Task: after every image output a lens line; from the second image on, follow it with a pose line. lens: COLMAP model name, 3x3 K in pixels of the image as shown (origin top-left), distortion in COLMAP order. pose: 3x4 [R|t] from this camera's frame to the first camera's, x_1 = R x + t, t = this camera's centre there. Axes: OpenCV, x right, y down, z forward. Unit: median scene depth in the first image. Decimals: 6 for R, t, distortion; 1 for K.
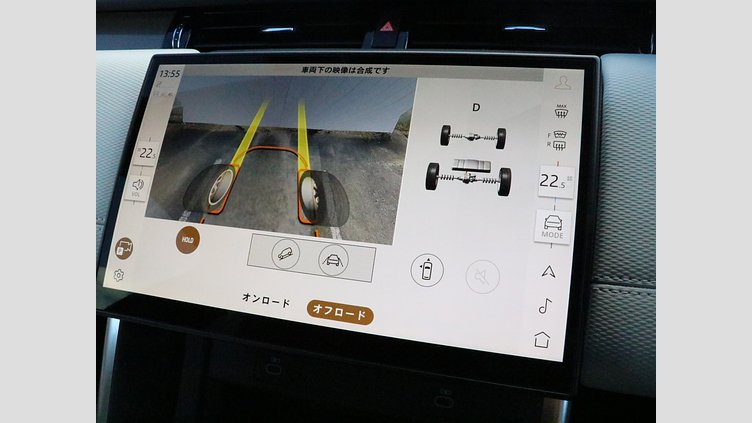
lens RADIAL K [[577.9, 0, 376.5], [0, 577.9, 213.6], [0, 0, 1]] dist [-0.079574, 0.011637]
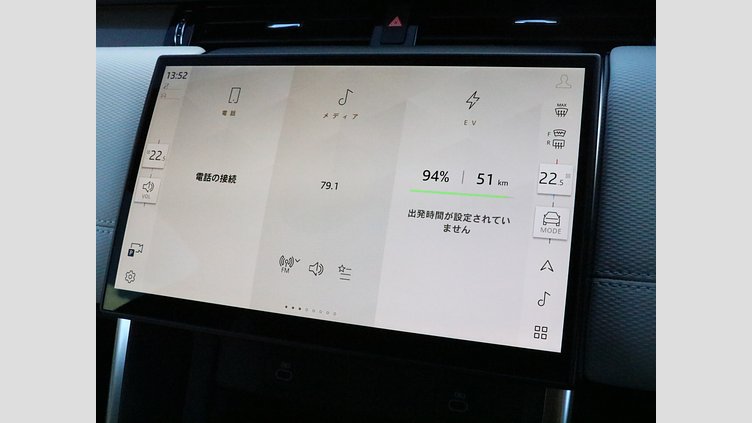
lens RADIAL K [[702.0, 0, 378.0], [0, 702.0, 210.5], [0, 0, 1]] dist [-0.010612, 0.000000]
pose [[0.999217, -0.012055, -0.037697, 0.038380], [0.011733, 0.999893, -0.008743, 0.007339], [0.037798, 0.008294, 0.999251, -0.250007]]
